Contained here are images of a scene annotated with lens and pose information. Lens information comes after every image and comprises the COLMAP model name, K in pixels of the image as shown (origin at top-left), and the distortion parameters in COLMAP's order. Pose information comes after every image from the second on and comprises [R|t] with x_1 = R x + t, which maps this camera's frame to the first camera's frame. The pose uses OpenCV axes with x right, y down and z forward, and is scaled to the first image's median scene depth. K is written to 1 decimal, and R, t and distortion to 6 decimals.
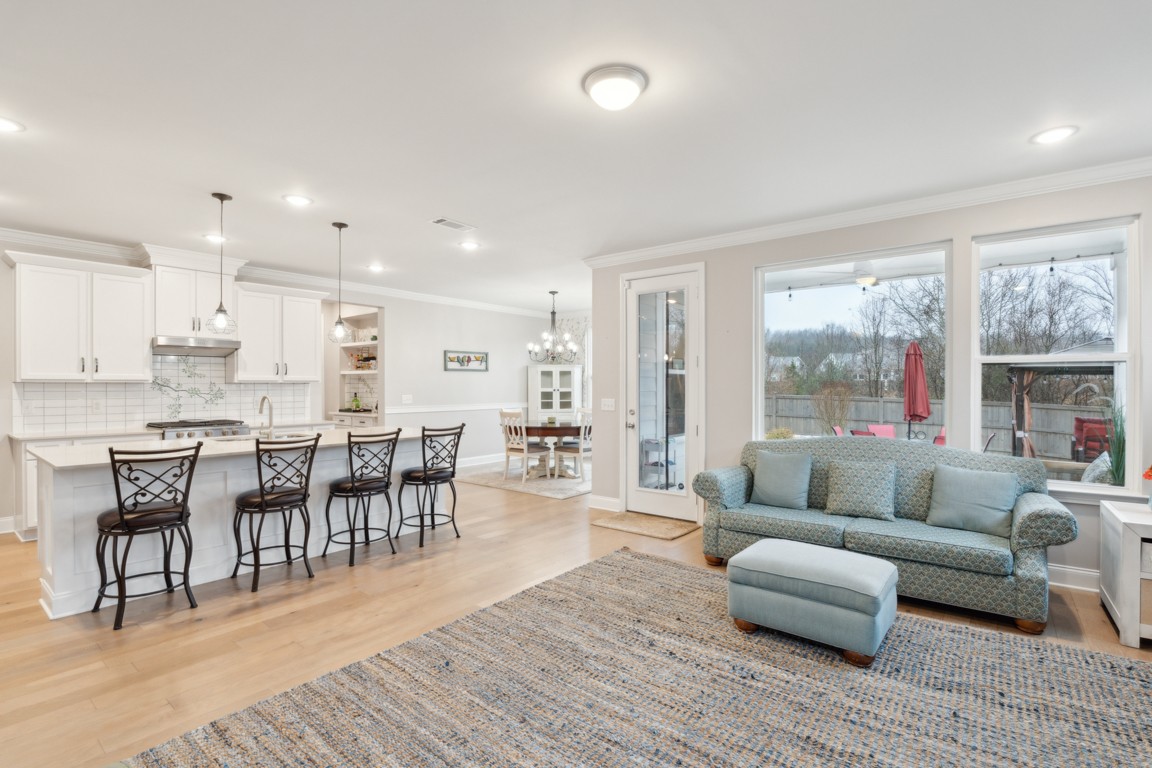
lens RADIAL K [[542.6, 0, 576.8], [0, 542.6, 387.7], [0, 0, 1]] dist [-0.024703, 0.003787]
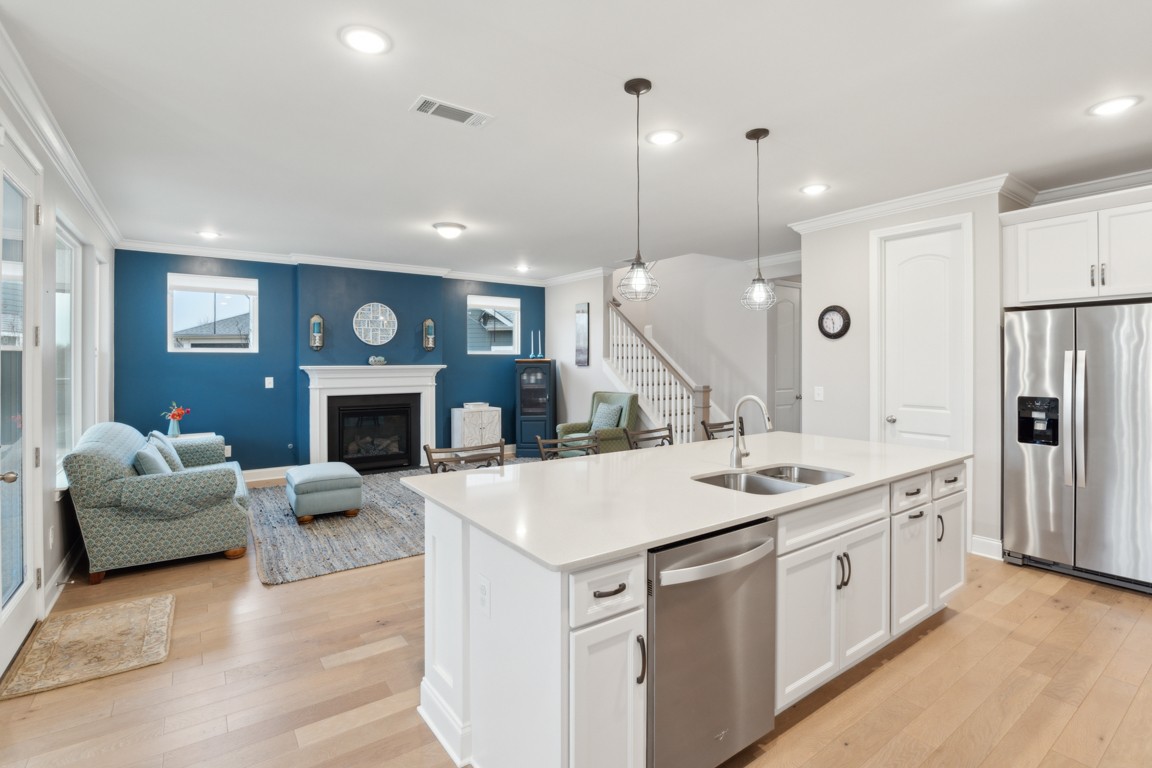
lens RADIAL K [[542.6, 0, 581.9], [0, 542.6, 366.1], [0, 0, 1]] dist [-0.024703, 0.003787]
pose [[-0.961684, -0.001453, 0.274157, -0.637635], [0.001244, 0.999953, 0.009662, -0.028033], [-0.274158, 0.009633, -0.961636, 1.832877]]
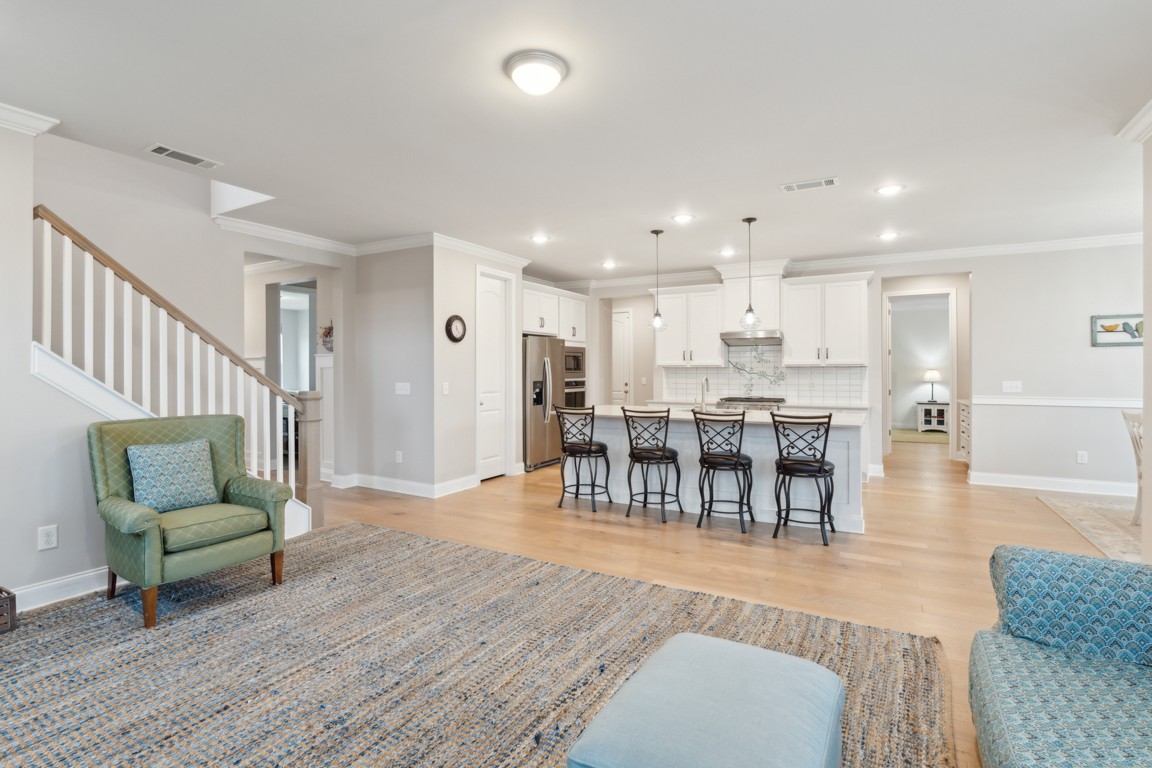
lens RADIAL K [[542.6, 0, 575.7], [0, 542.6, 373.2], [0, 0, 1]] dist [-0.024703, 0.003787]
pose [[0.149144, 0.004681, -0.988804, 0.690342], [-0.002424, 0.999988, 0.004368, 0.000975], [0.988813, 0.001746, 0.149153, 0.587118]]
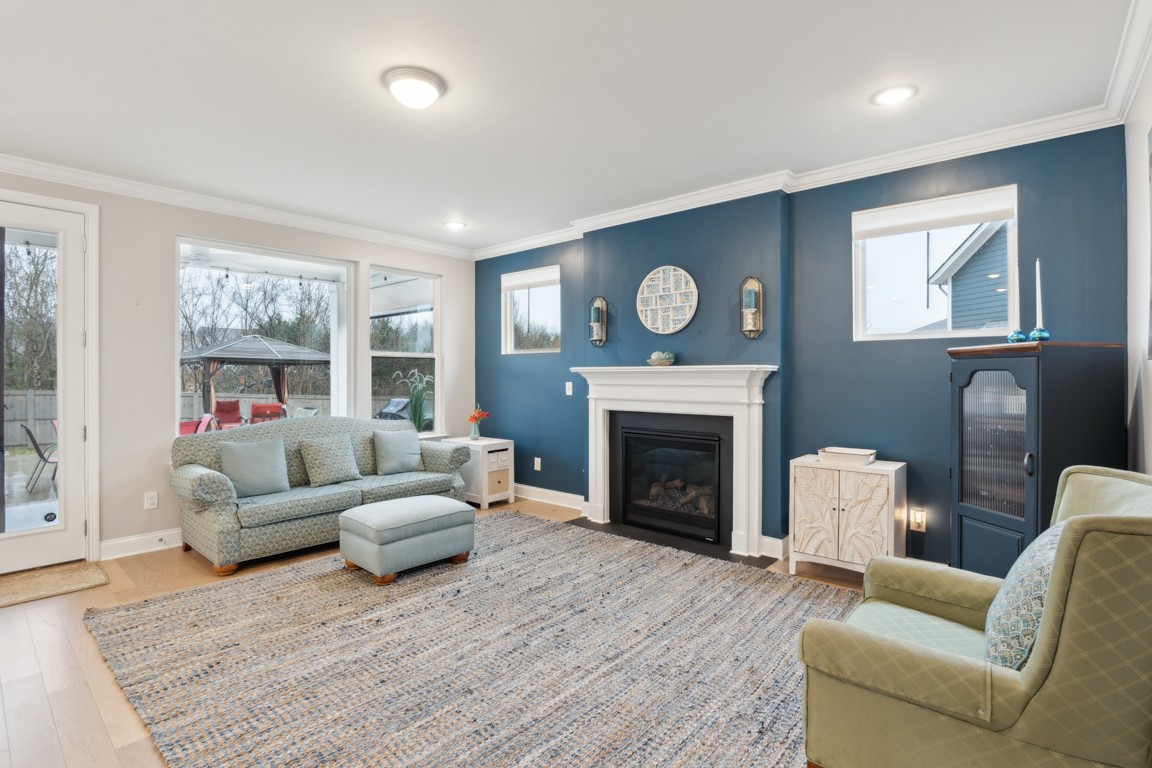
lens RADIAL K [[542.6, 0, 575.2], [0, 542.6, 377.4], [0, 0, 1]] dist [-0.024703, 0.003787]
pose [[0.044256, -0.005914, 0.999003, -0.616754], [0.003247, 0.999978, 0.005776, 0.002145], [-0.999015, 0.002988, 0.044275, 0.408278]]
